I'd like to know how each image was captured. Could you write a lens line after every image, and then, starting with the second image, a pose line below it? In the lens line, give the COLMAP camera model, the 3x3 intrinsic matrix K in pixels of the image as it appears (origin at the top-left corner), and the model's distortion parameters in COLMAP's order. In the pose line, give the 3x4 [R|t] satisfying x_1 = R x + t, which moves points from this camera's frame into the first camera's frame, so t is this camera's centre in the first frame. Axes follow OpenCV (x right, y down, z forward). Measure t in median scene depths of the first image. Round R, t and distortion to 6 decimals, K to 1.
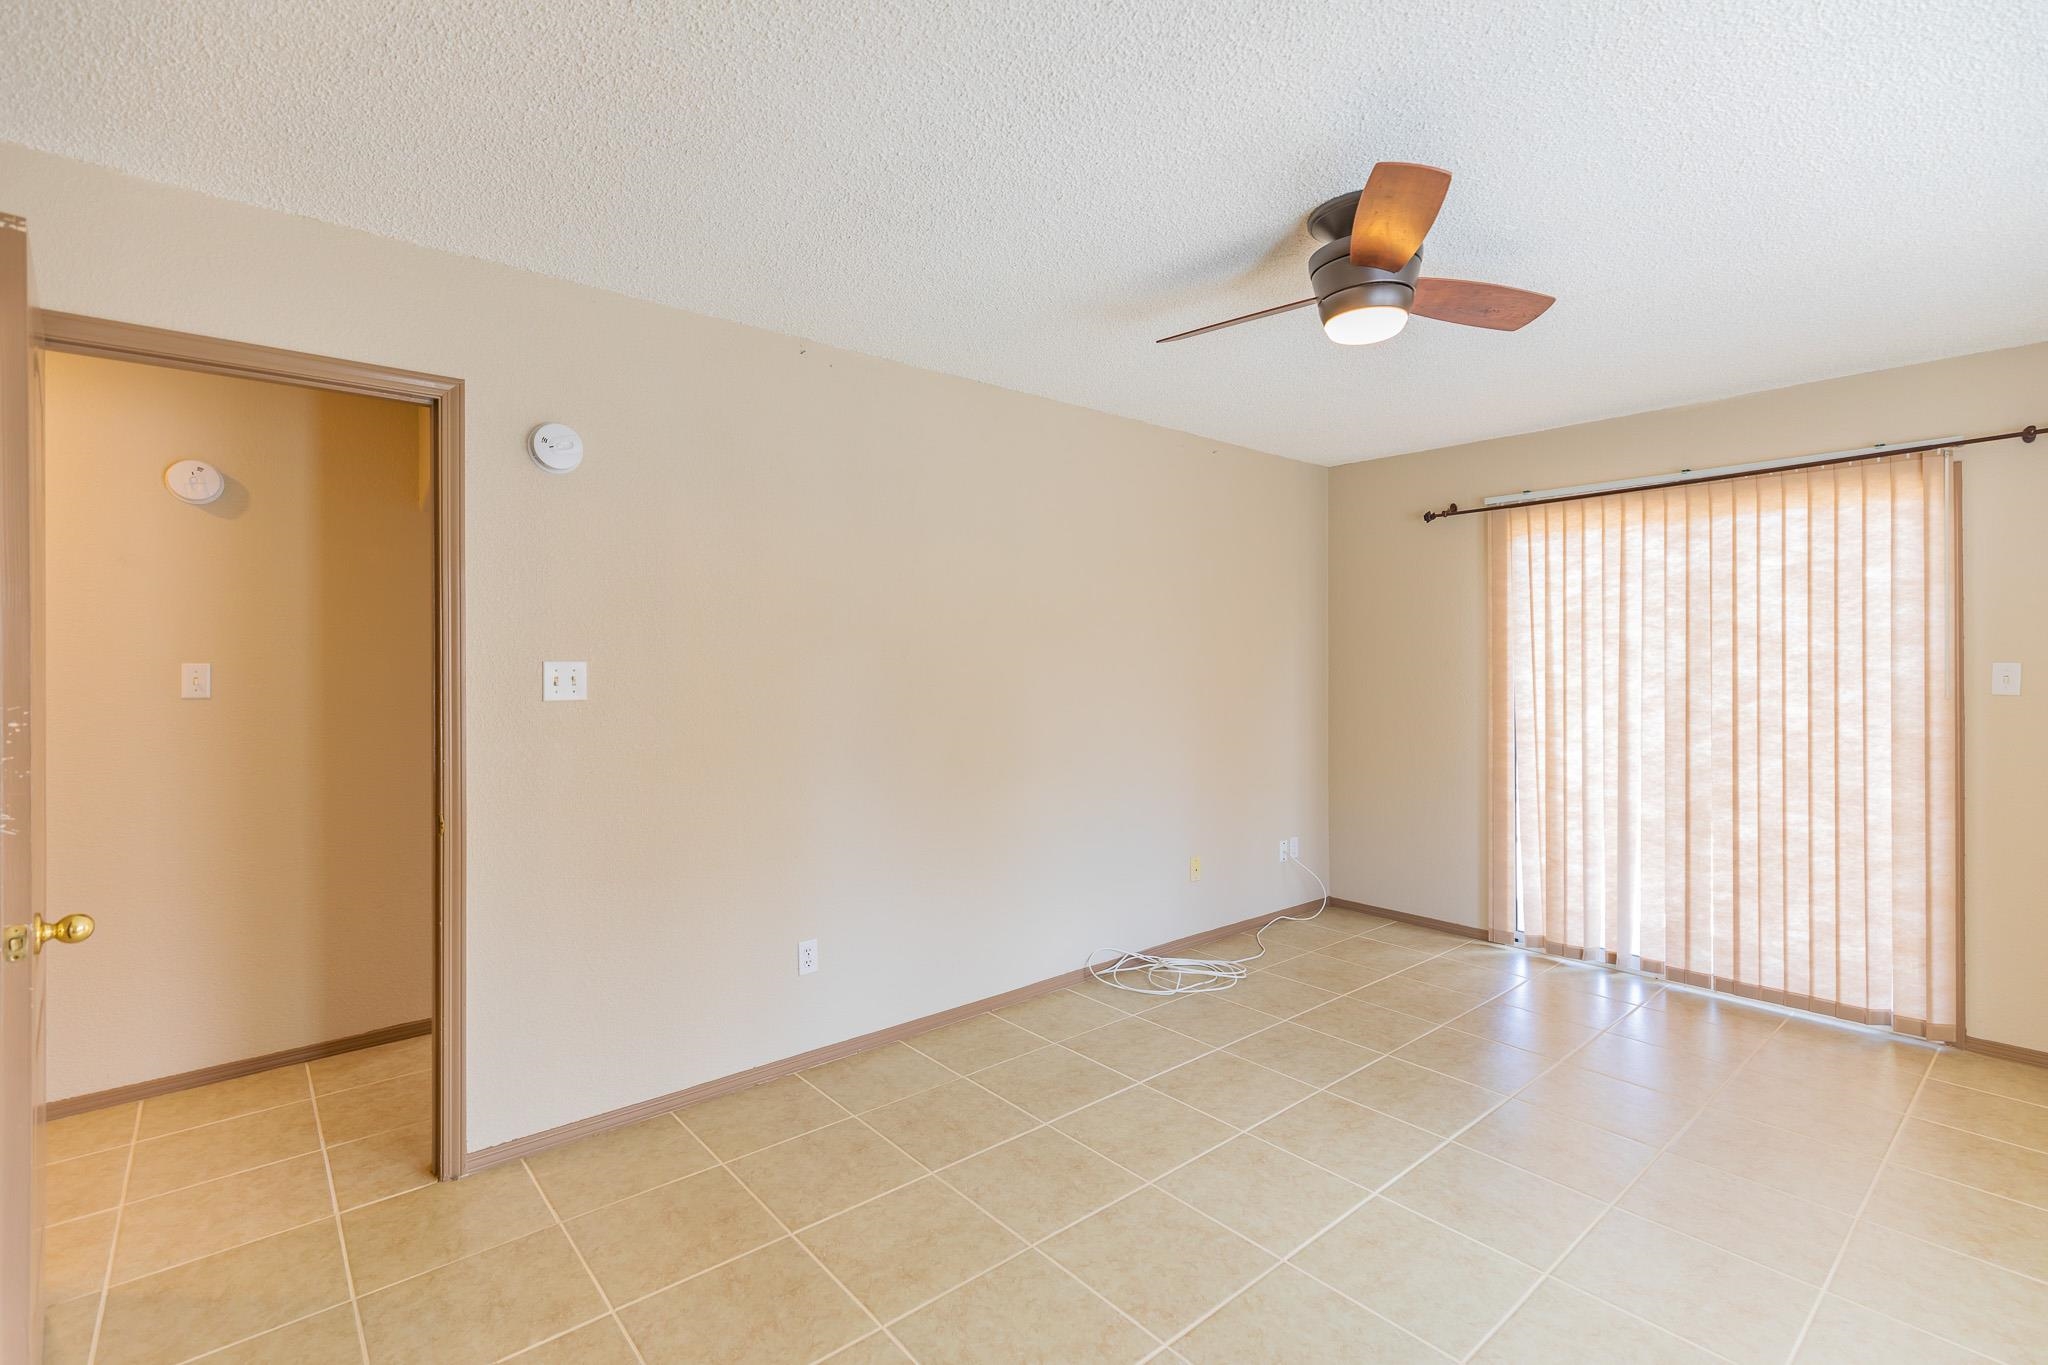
lens RADIAL K [[949.3, 0, 1040.8], [0, 949.3, 649.0], [0, 0, 1]] dist [0.007351, -0.000999]
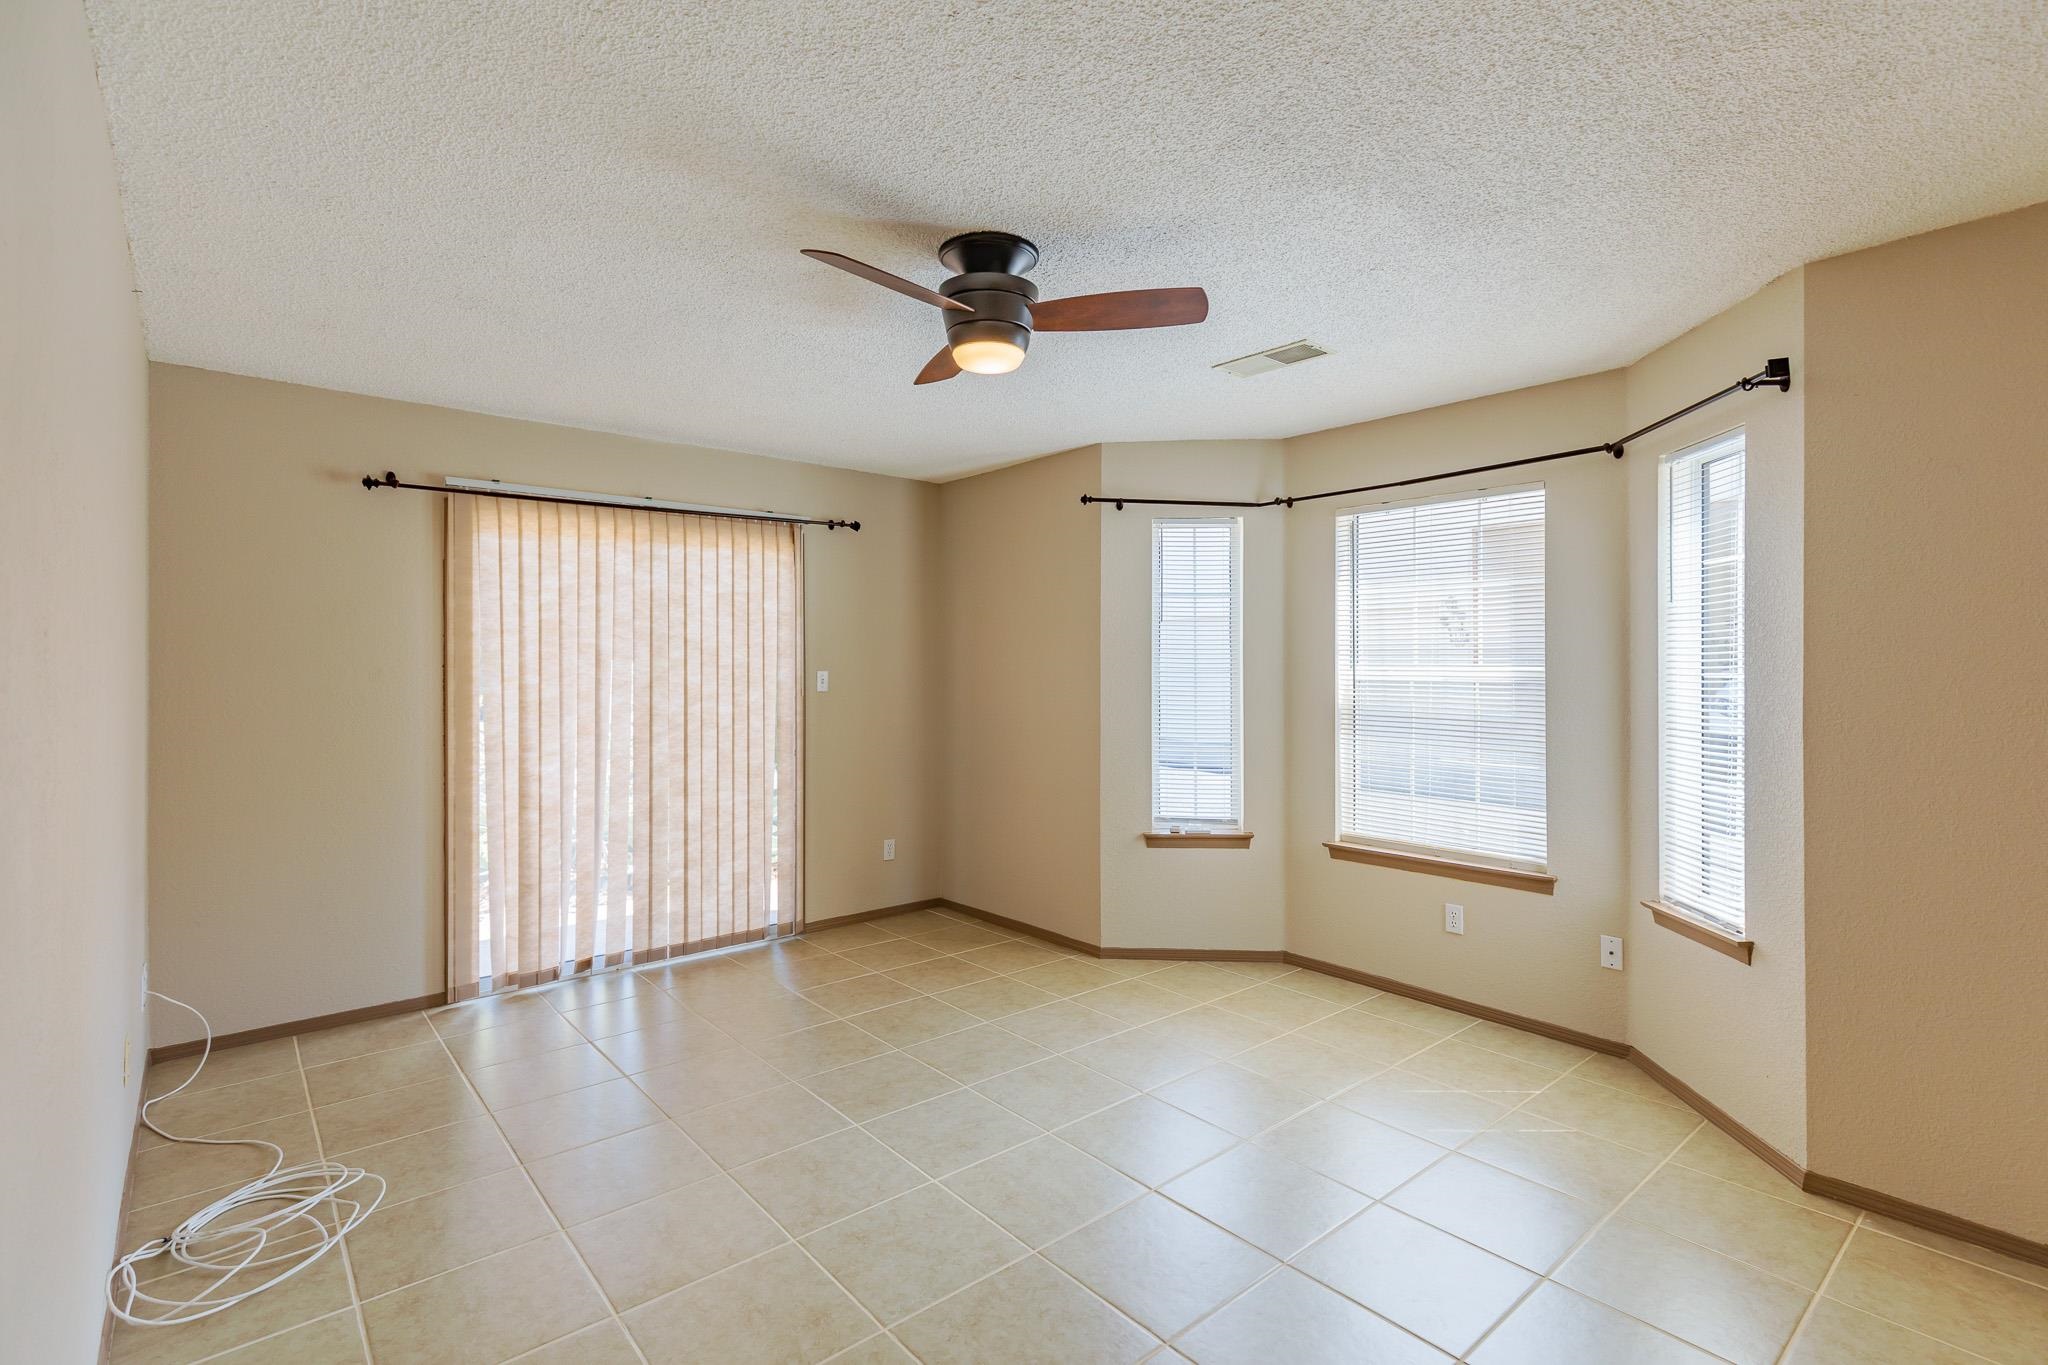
lens RADIAL K [[949.3, 0, 1038.9], [0, 949.3, 656.9], [0, 0, 1]] dist [0.007351, -0.000999]
pose [[-0.002997, 0.013096, 0.999910, -0.461845], [-0.009986, 0.999864, -0.013125, 0.007985], [-0.999946, -0.010024, -0.002865, 0.594000]]
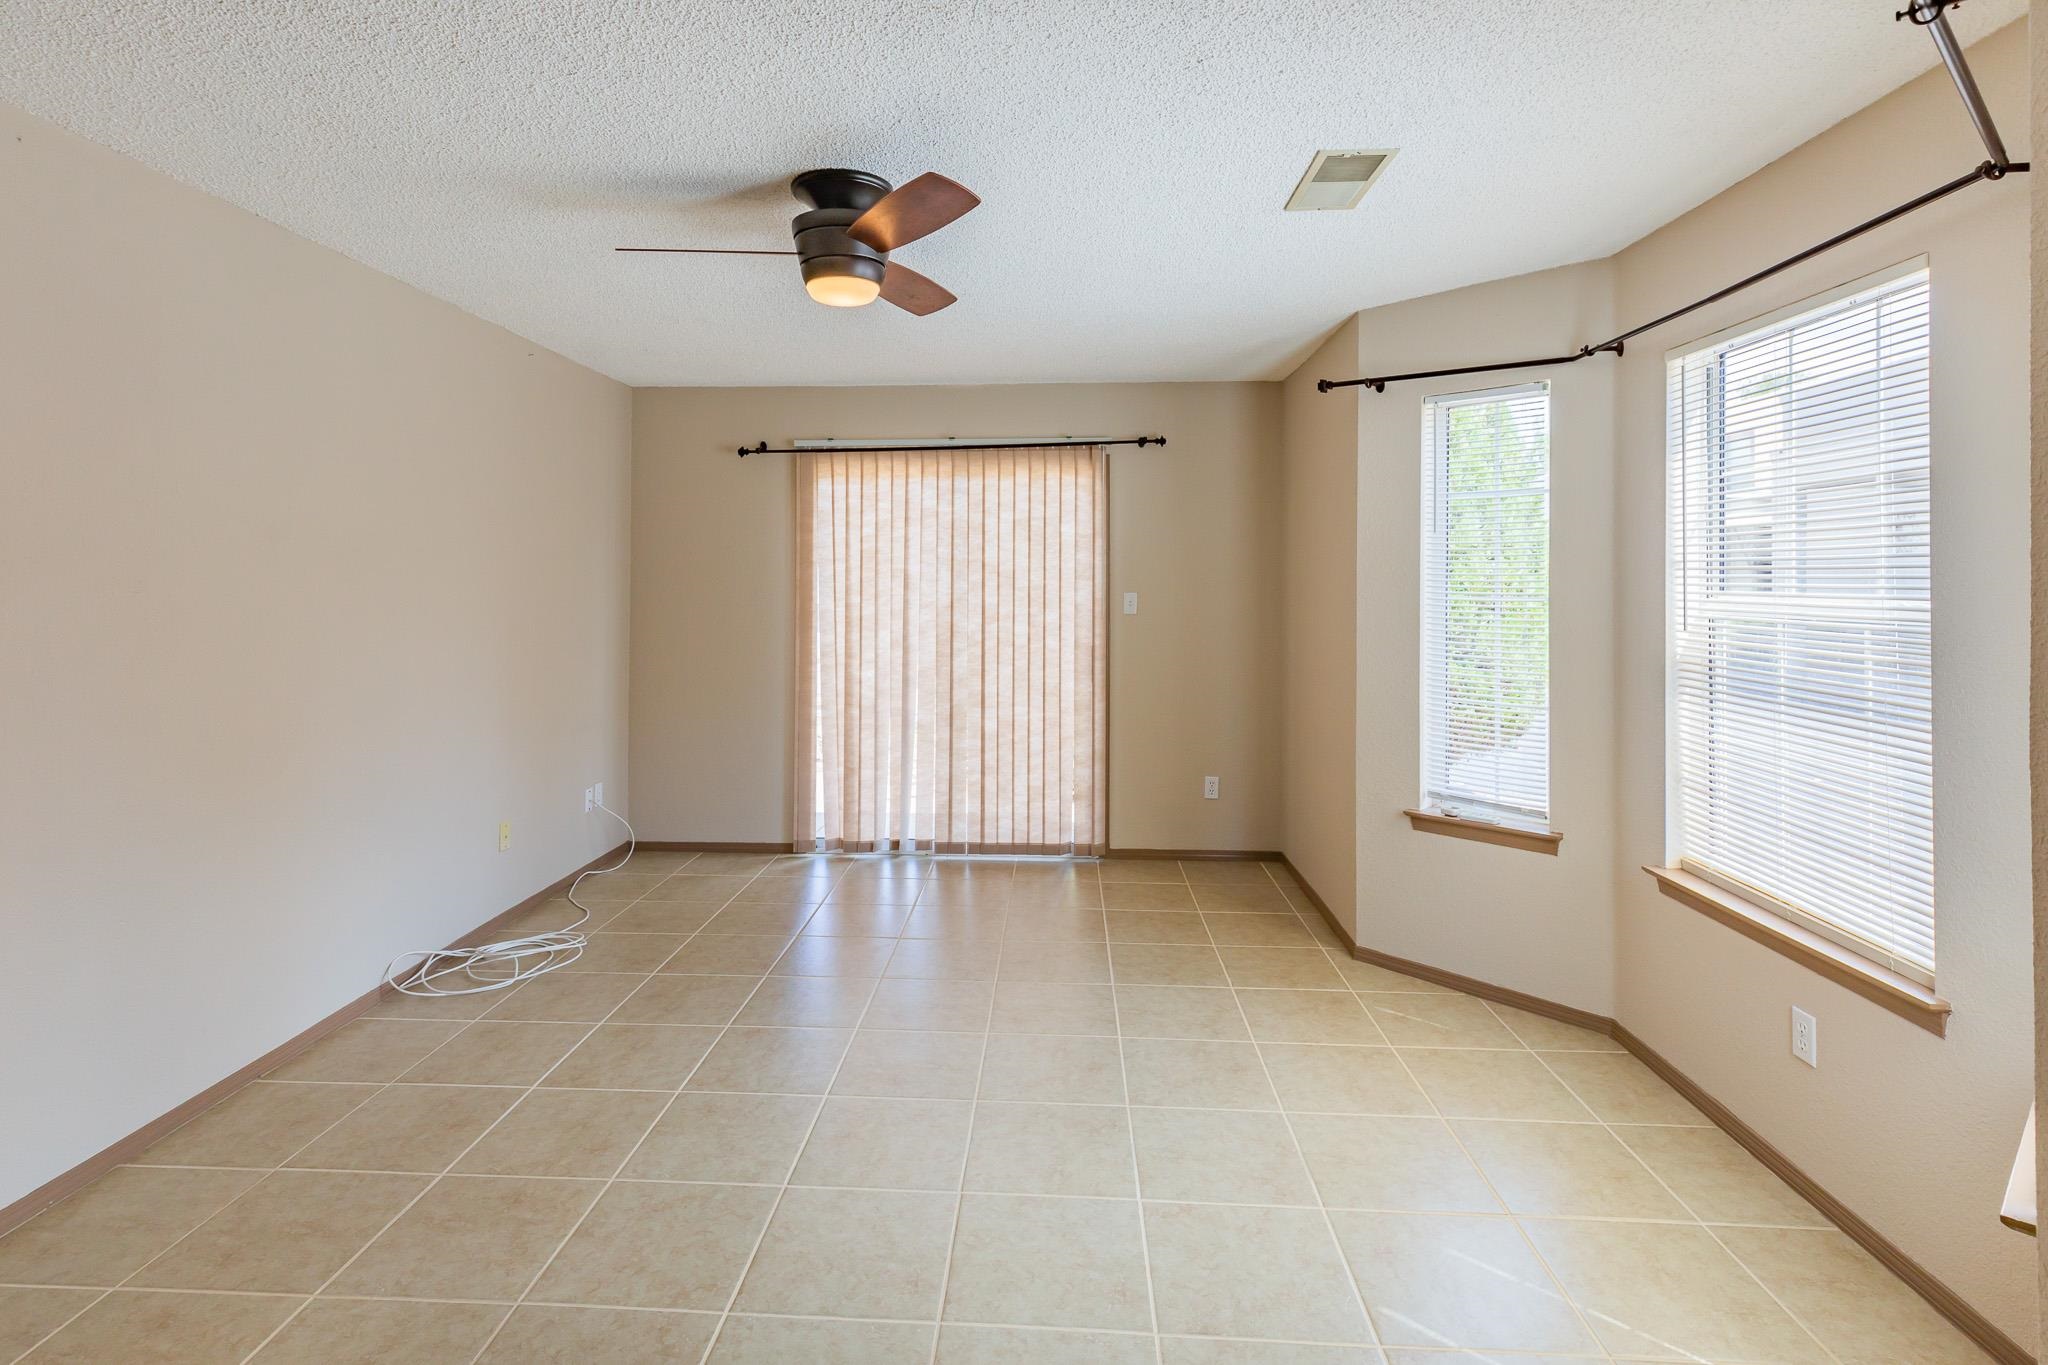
lens RADIAL K [[999.1, 0, 1027.1], [0, 999.1, 558.0], [0, 0, 1]] dist [0.002333, -0.000431]
pose [[0.687191, 0.018182, 0.726250, -0.212809], [-0.008928, 0.999823, -0.016583, -0.011228], [-0.726422, 0.004912, 0.687231, 0.039442]]
